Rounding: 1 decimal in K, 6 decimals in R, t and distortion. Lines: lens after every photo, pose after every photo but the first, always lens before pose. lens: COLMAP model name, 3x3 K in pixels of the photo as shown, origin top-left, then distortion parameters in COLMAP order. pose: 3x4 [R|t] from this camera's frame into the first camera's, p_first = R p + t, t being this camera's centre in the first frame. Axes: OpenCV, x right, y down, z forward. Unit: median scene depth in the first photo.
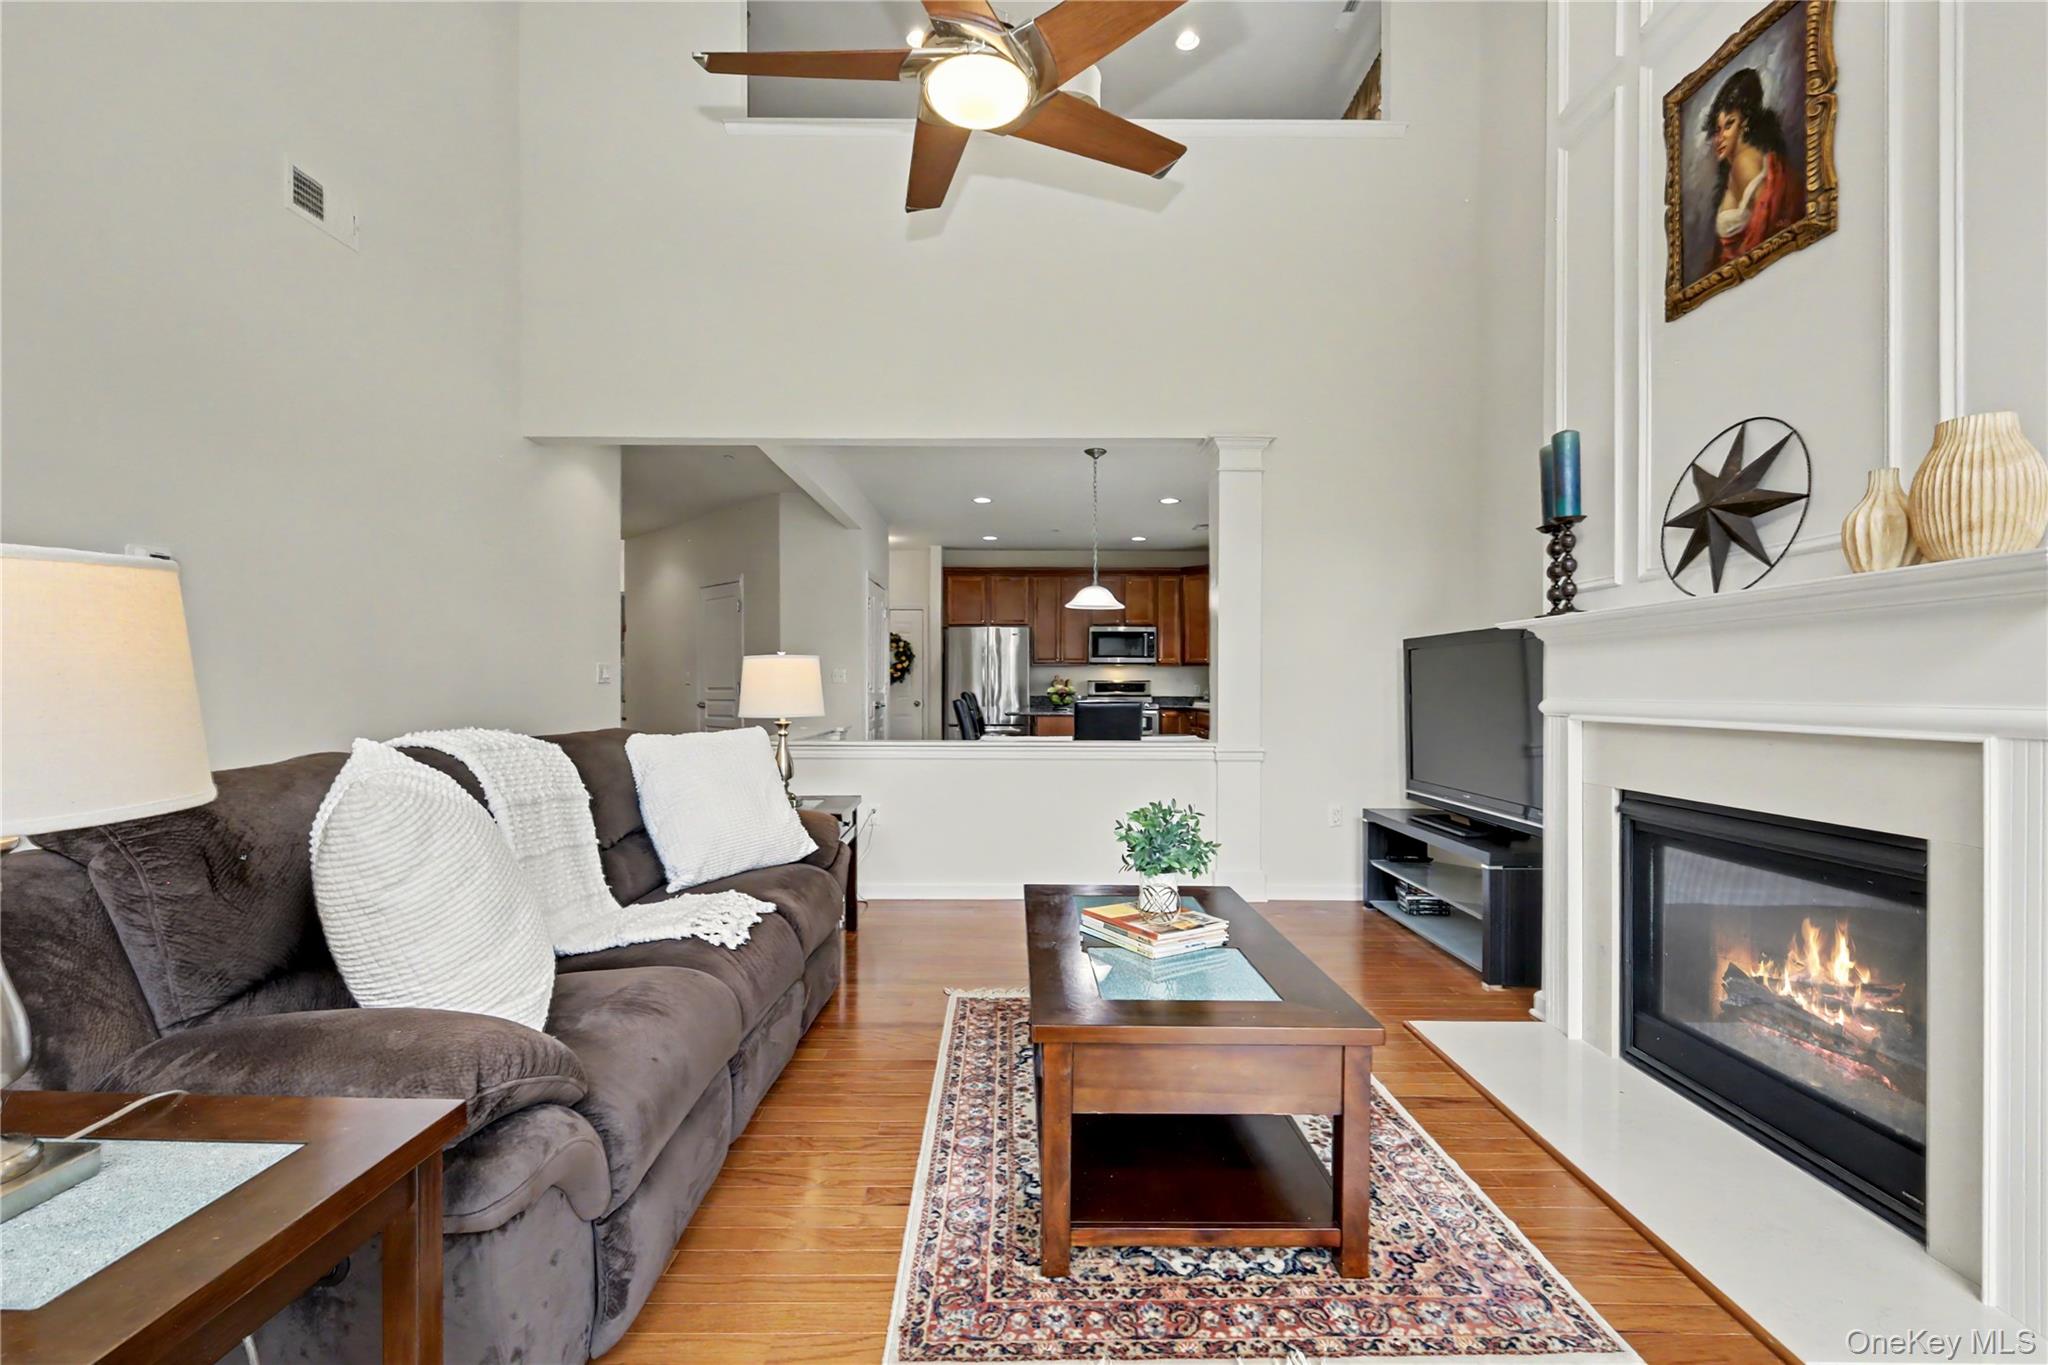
lens RADIAL K [[898.4, 0, 1026.7], [0, 898.4, 690.1], [0, 0, 1]] dist [0.004331, -0.001598]
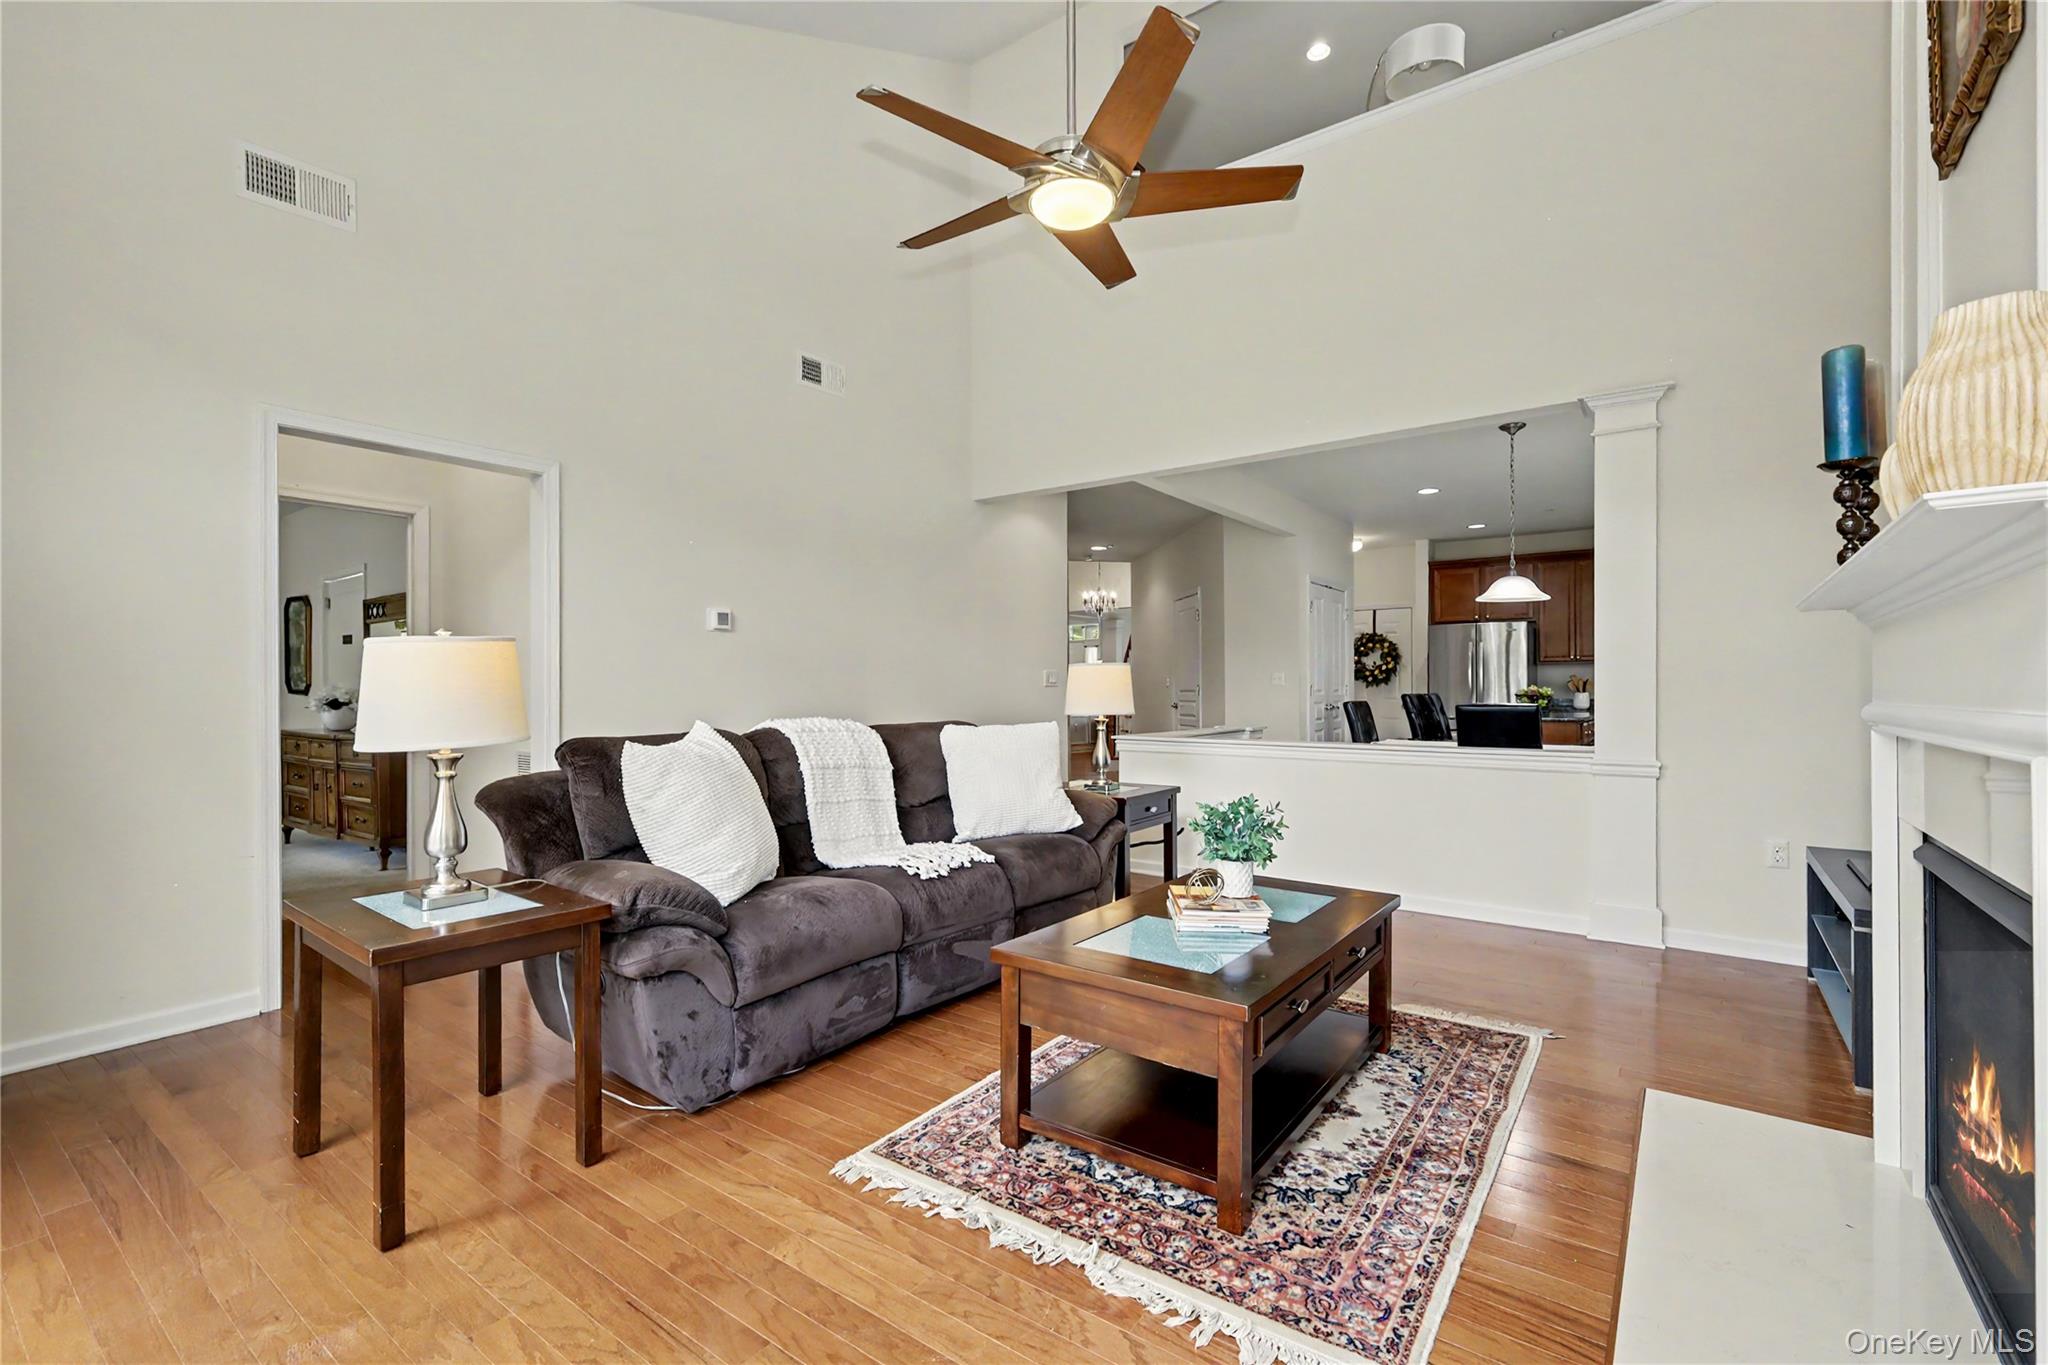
lens RADIAL K [[898.4, 0, 1038.9], [0, 898.4, 689.5], [0, 0, 1]] dist [0.004331, -0.001598]
pose [[0.806156, -0.002819, -0.591697, 0.591383], [0.000939, 0.999993, -0.003486, 0.000414], [0.591702, 0.002255, 0.806153, -0.010486]]
